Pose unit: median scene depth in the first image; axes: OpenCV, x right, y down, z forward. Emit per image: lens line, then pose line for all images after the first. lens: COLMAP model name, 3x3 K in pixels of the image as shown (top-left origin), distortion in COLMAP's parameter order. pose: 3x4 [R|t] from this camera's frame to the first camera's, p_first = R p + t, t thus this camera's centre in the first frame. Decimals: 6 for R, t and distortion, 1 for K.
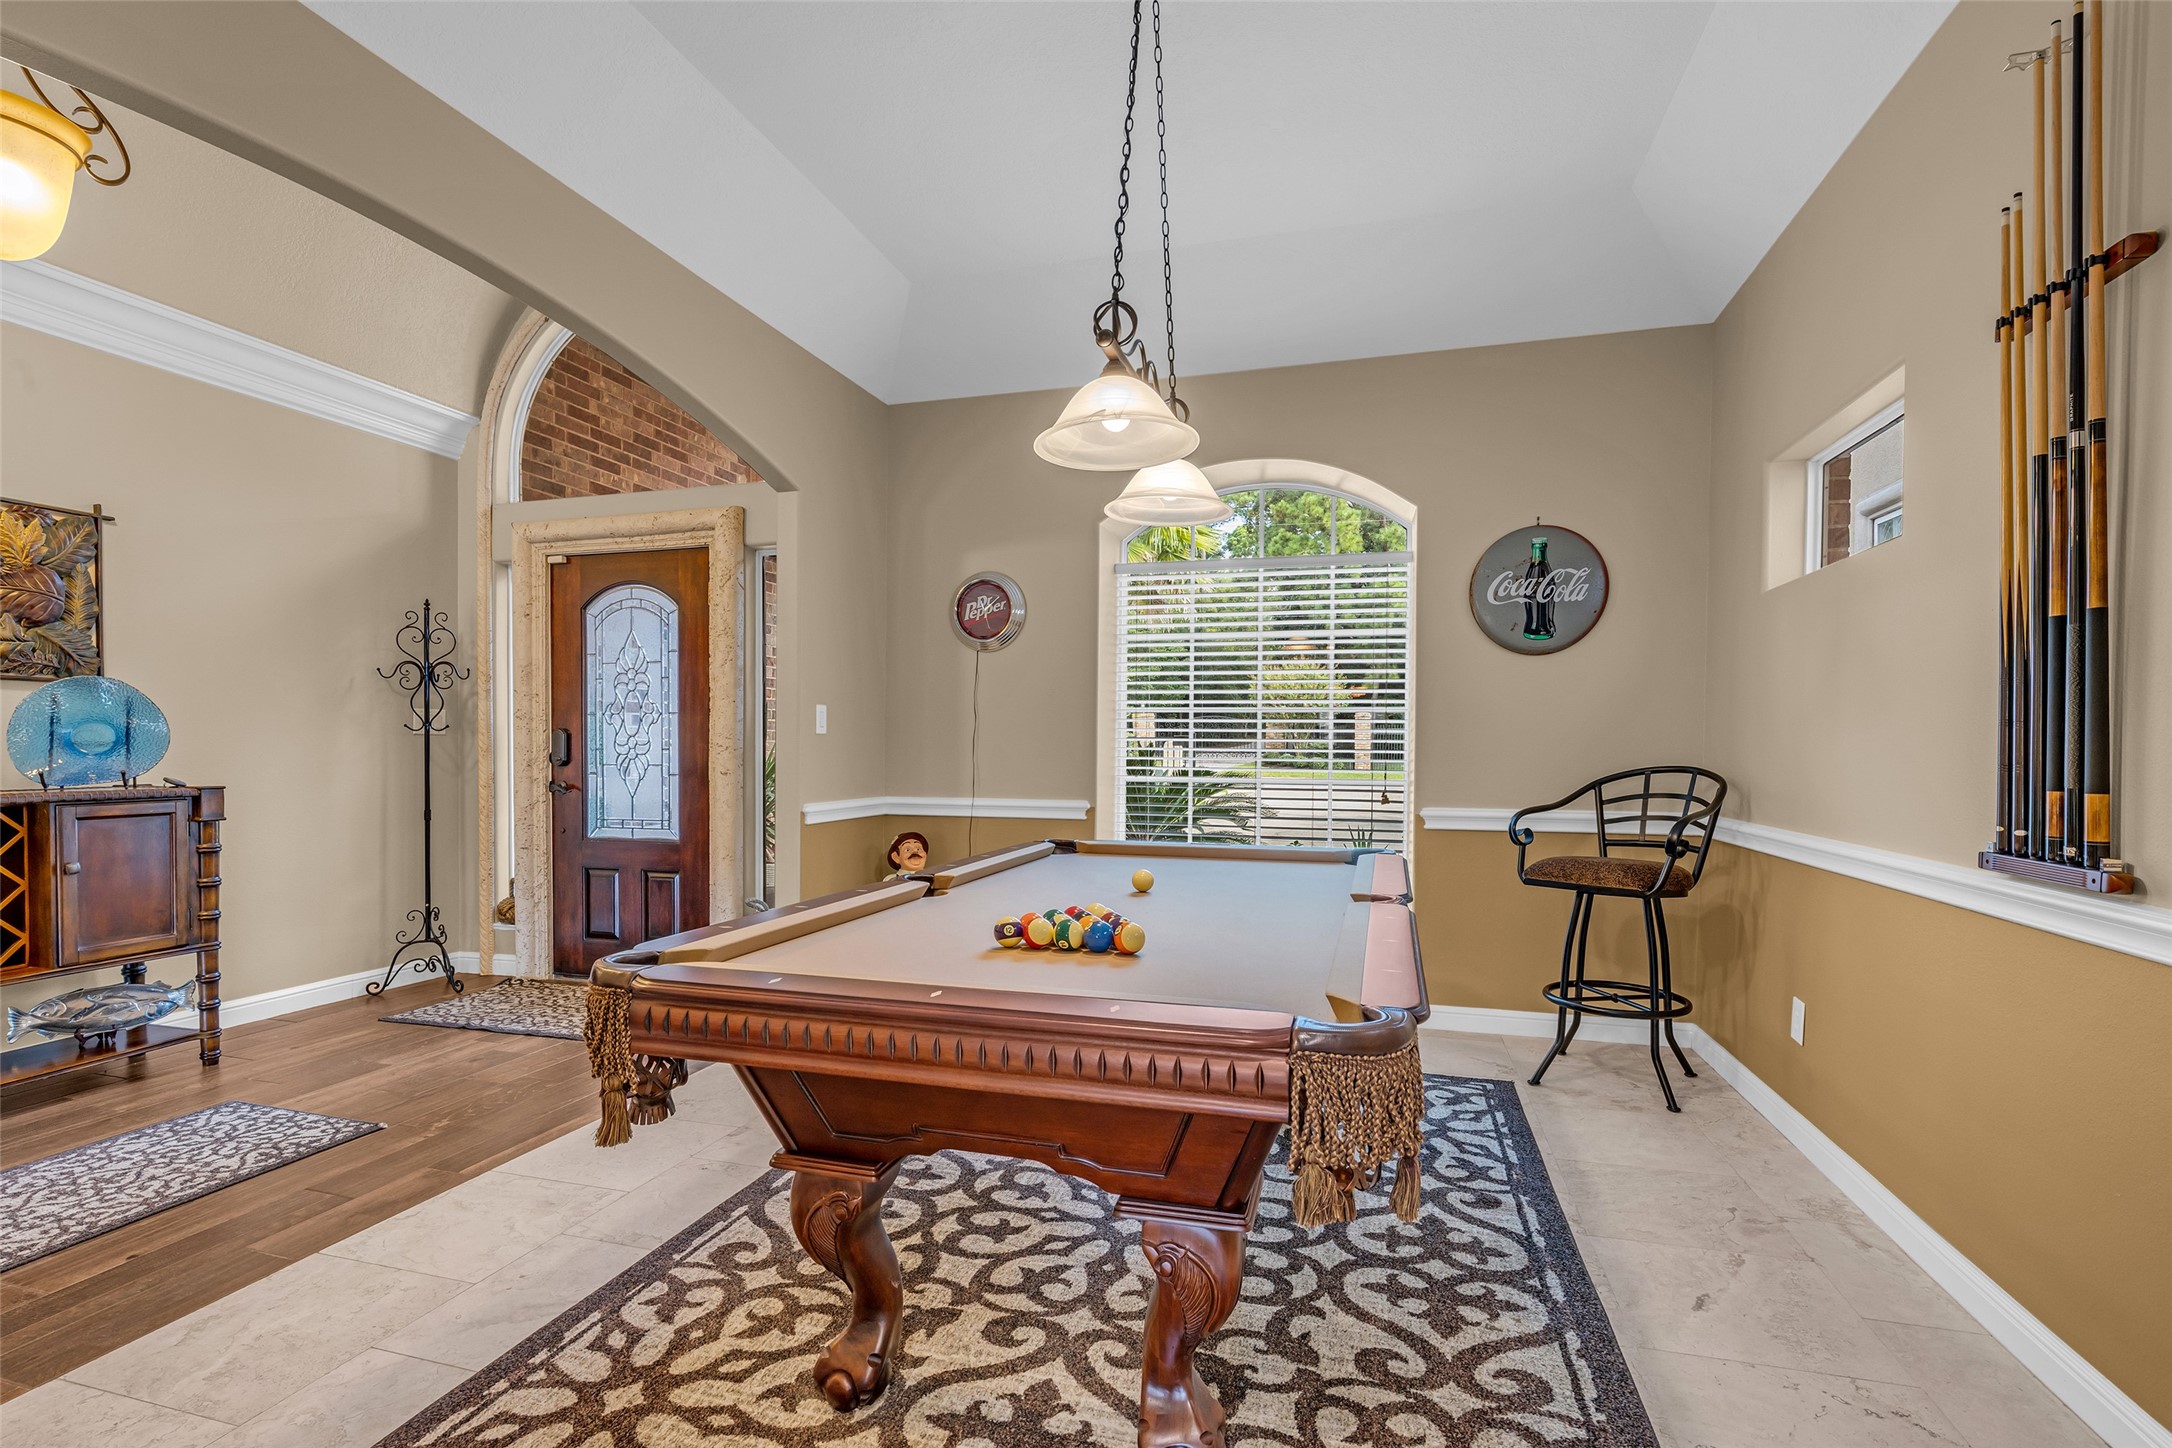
lens RADIAL K [[999.9, 0, 1097.9], [0, 999.9, 790.0], [0, 0, 1]] dist [-0.019768, 0.005106]
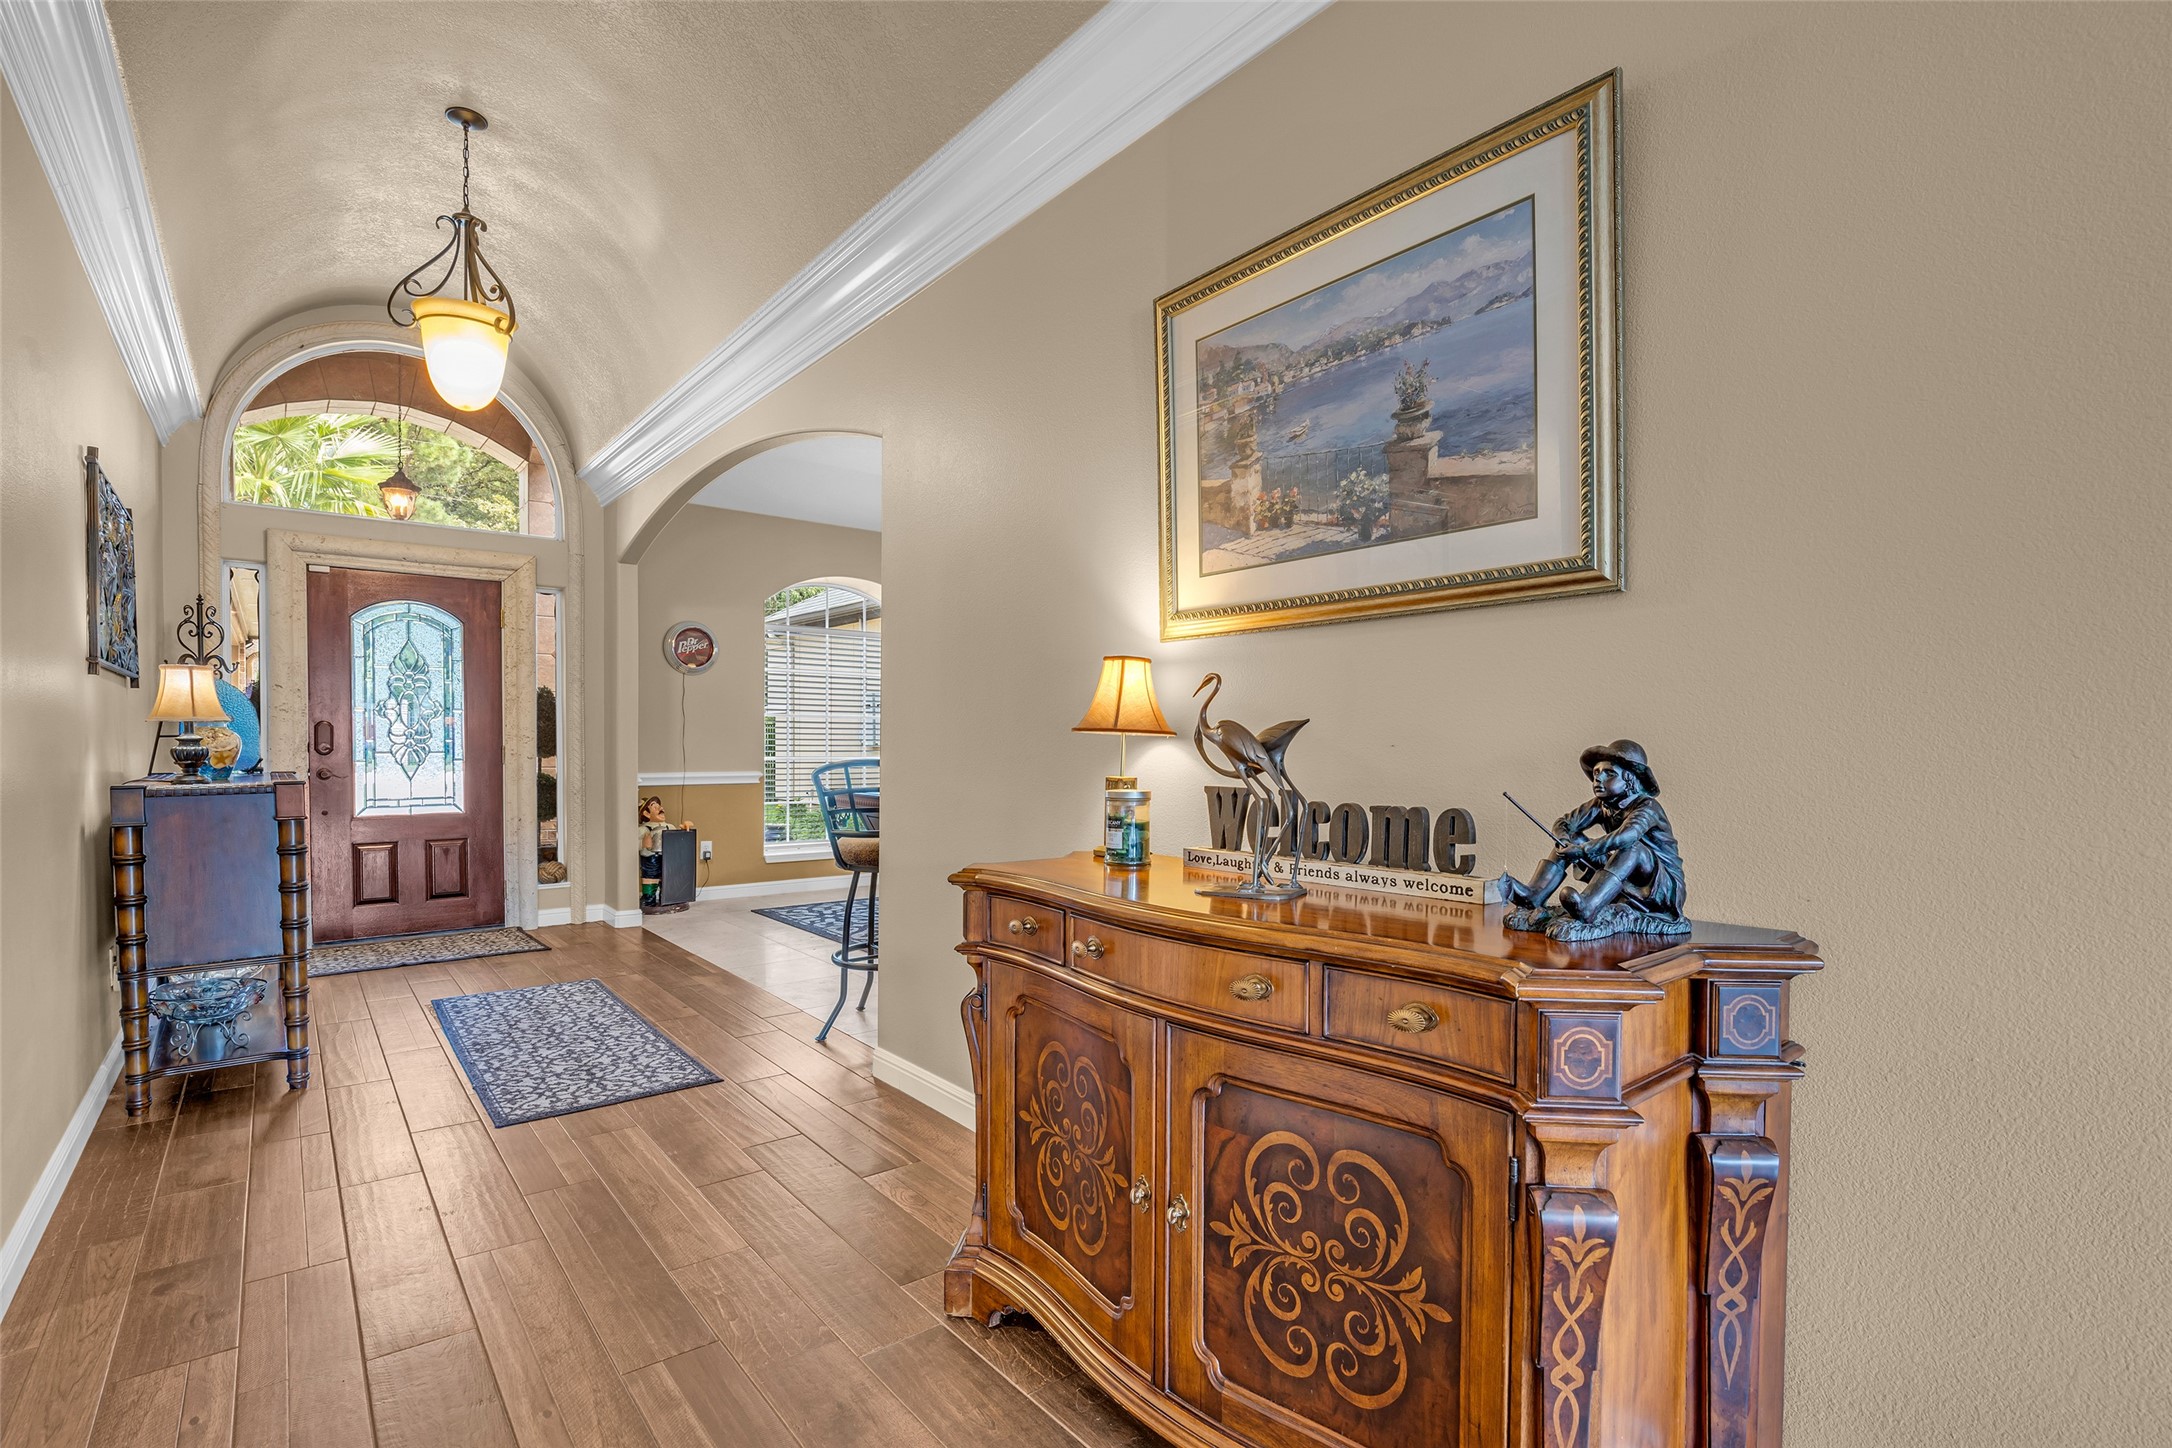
lens RADIAL K [[999.9, 0, 1093.5], [0, 999.9, 772.8], [0, 0, 1]] dist [-0.019768, 0.005106]
pose [[0.567241, -0.028814, 0.823048, -2.117504], [0.035271, 0.999321, 0.010676, 0.030533], [-0.822797, 0.022973, 0.567872, -0.717950]]
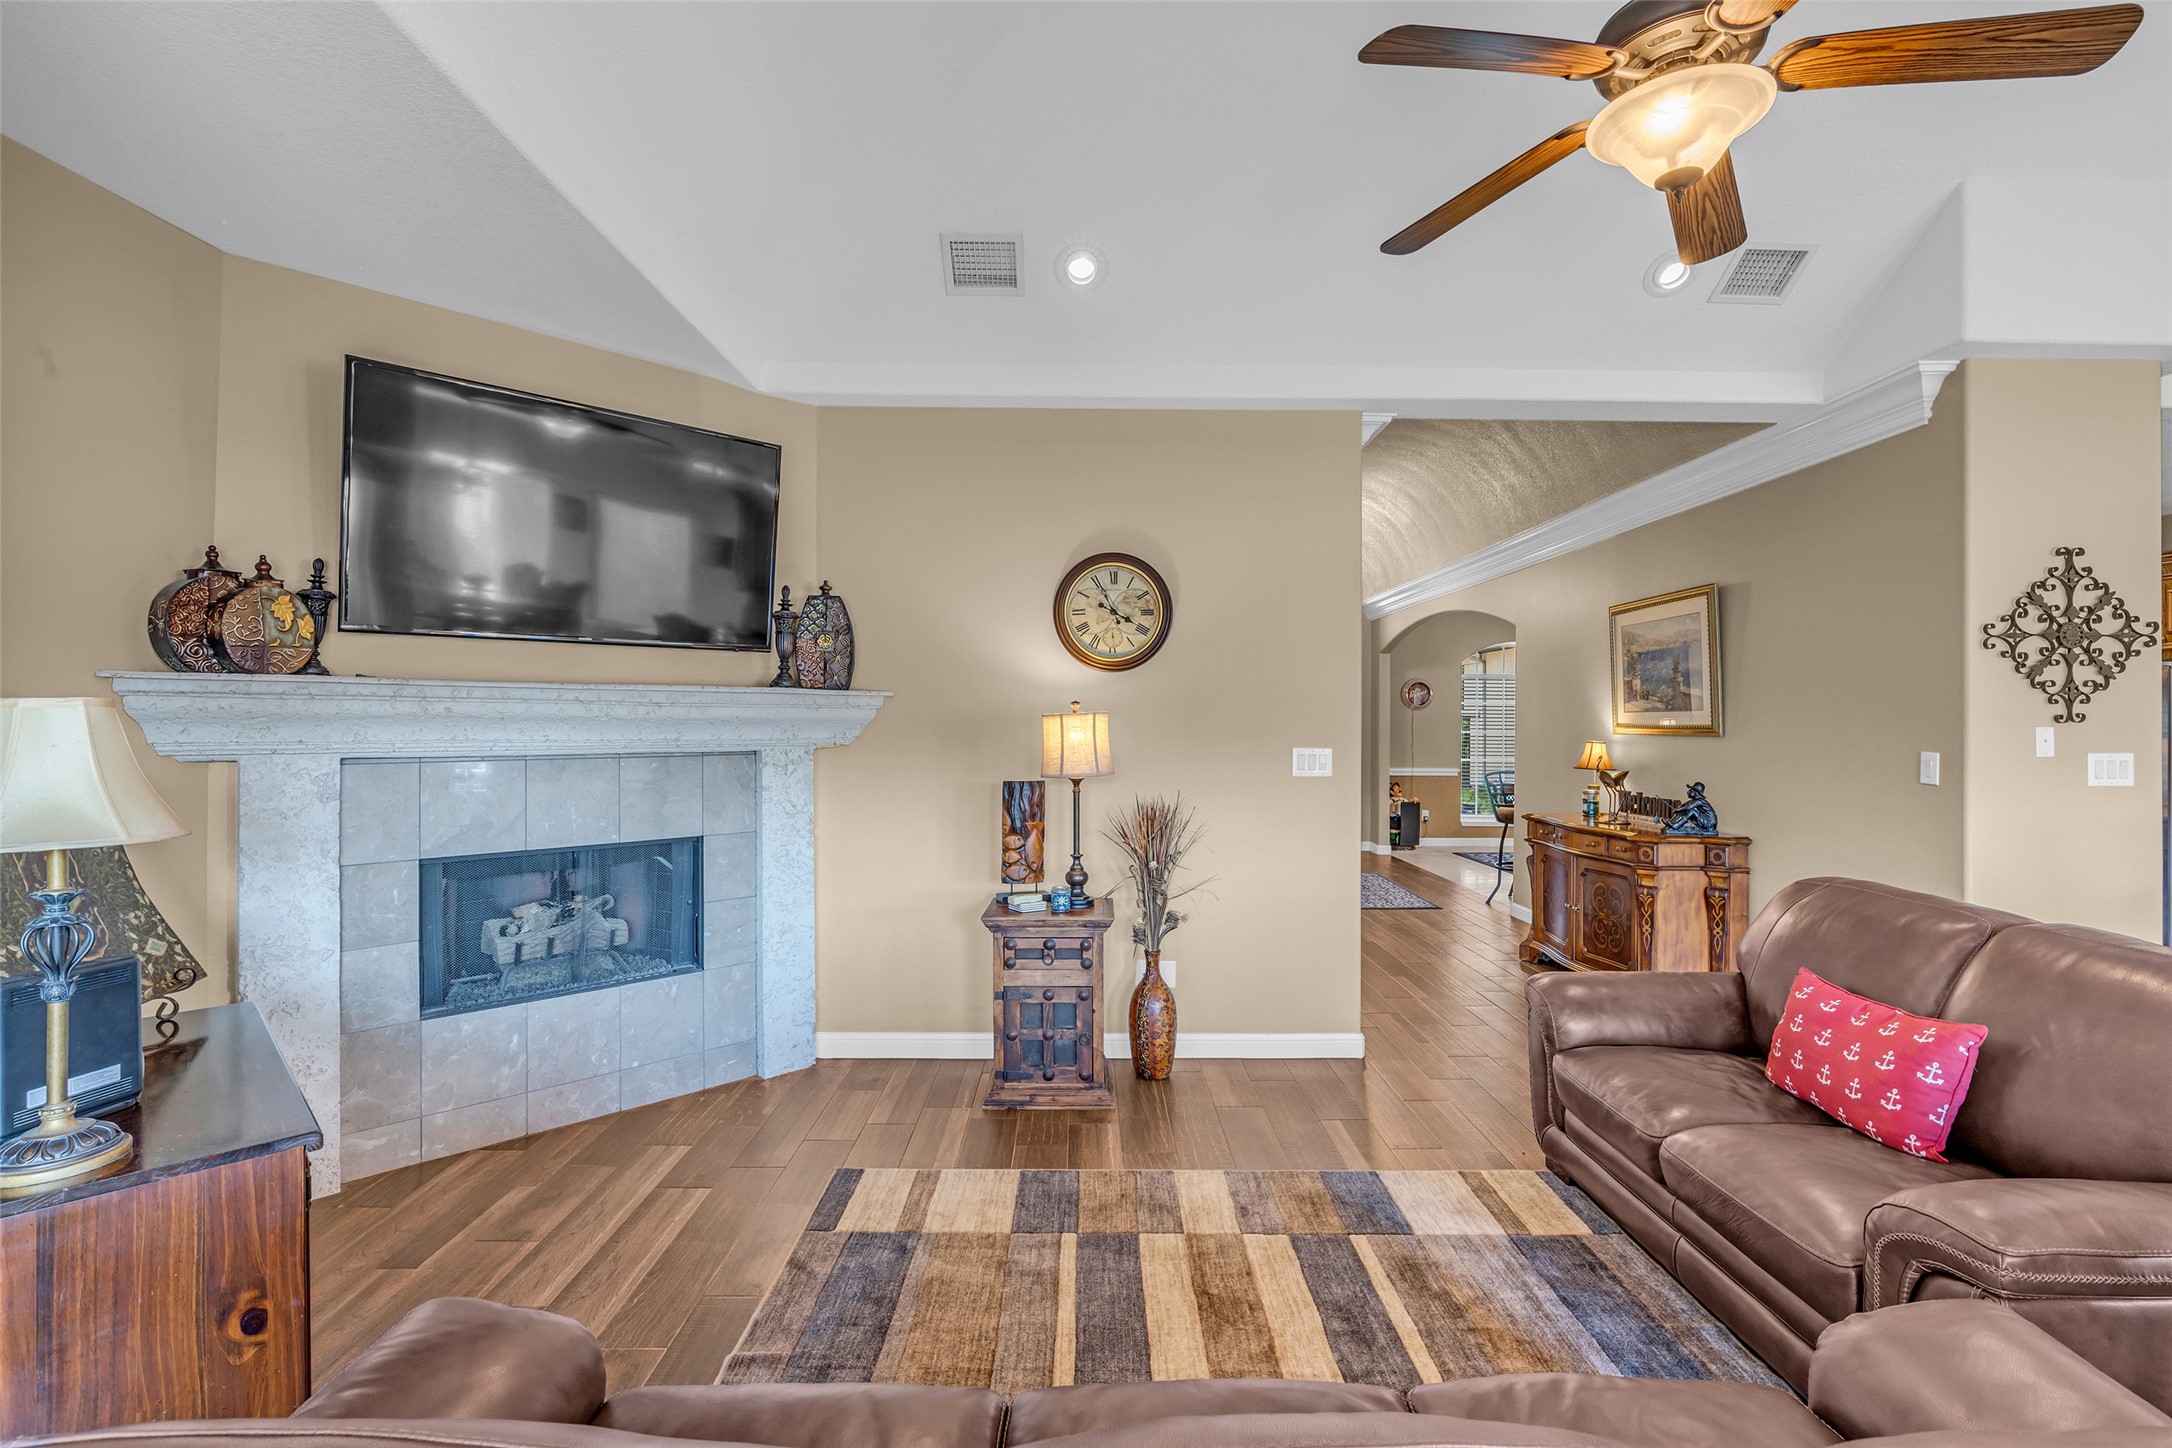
lens RADIAL K [[999.9, 0, 1086.0], [0, 999.9, 716.9], [0, 0, 1]] dist [-0.019768, 0.005106]
pose [[0.958514, -0.001586, 0.285040, -3.406123], [0.015406, 0.998811, -0.046251, -0.035925], [-0.284628, 0.048723, 0.957399, -2.420704]]
